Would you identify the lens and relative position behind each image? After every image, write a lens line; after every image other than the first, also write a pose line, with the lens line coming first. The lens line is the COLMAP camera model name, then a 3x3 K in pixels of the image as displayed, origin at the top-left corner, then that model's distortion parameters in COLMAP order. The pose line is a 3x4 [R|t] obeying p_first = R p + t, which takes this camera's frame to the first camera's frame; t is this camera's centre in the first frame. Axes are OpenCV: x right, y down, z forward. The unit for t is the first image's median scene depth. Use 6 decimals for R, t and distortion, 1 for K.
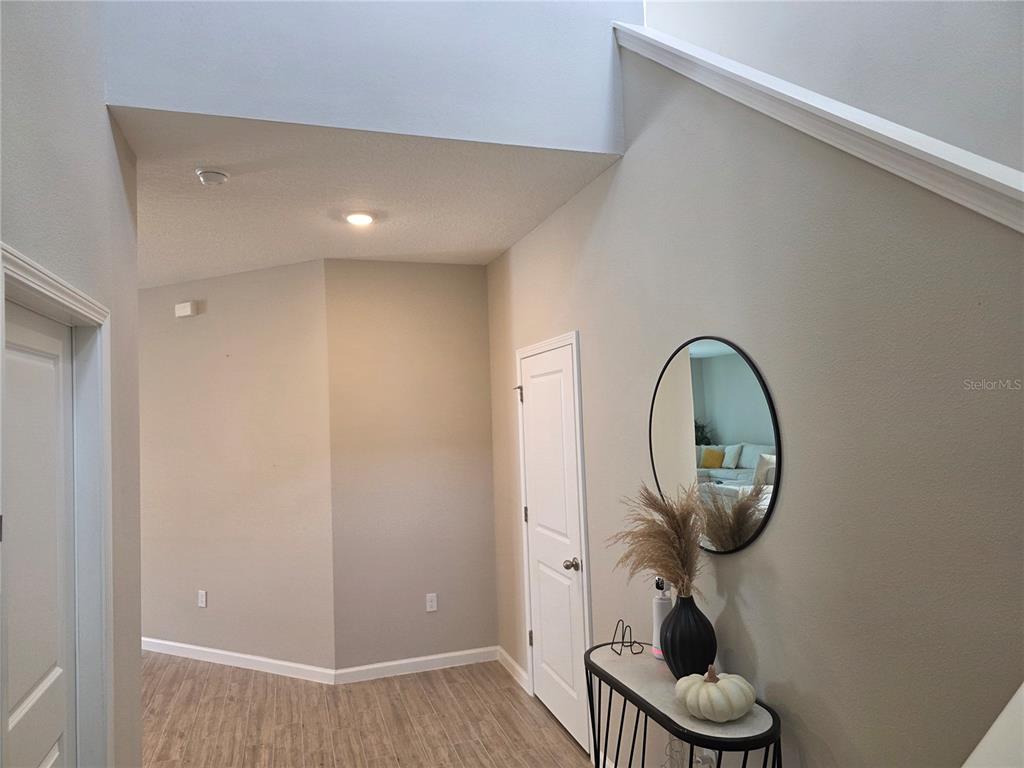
lens RADIAL K [[689.6, 0, 510.0], [0, 689.6, 389.1], [0, 0, 1]] dist [0.063446, -0.061877]
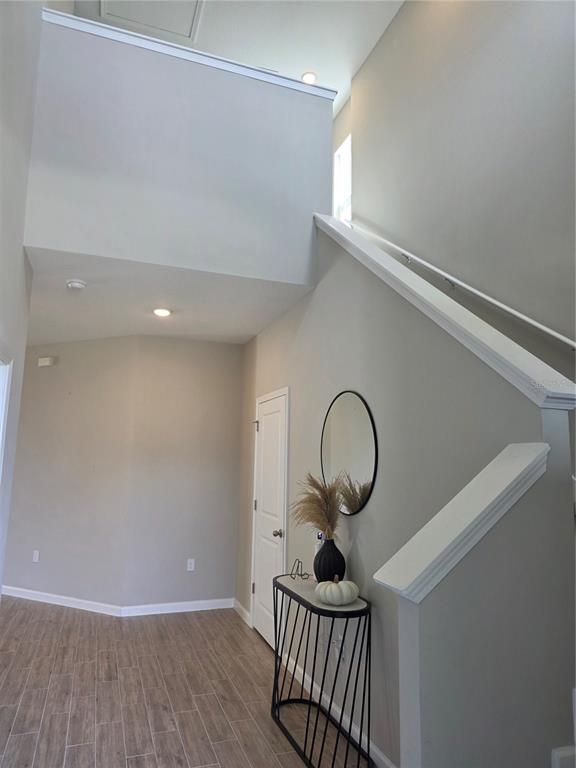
lens RADIAL K [[515.6, 0, 285.5], [0, 515.6, 381.9], [0, 0, 1]] dist [0.059696, -0.058024]
pose [[0.998261, 0.056412, 0.017118, 0.061204], [-0.054247, 0.992684, -0.107873, 0.033489], [-0.023078, 0.106757, 0.994017, -0.198730]]
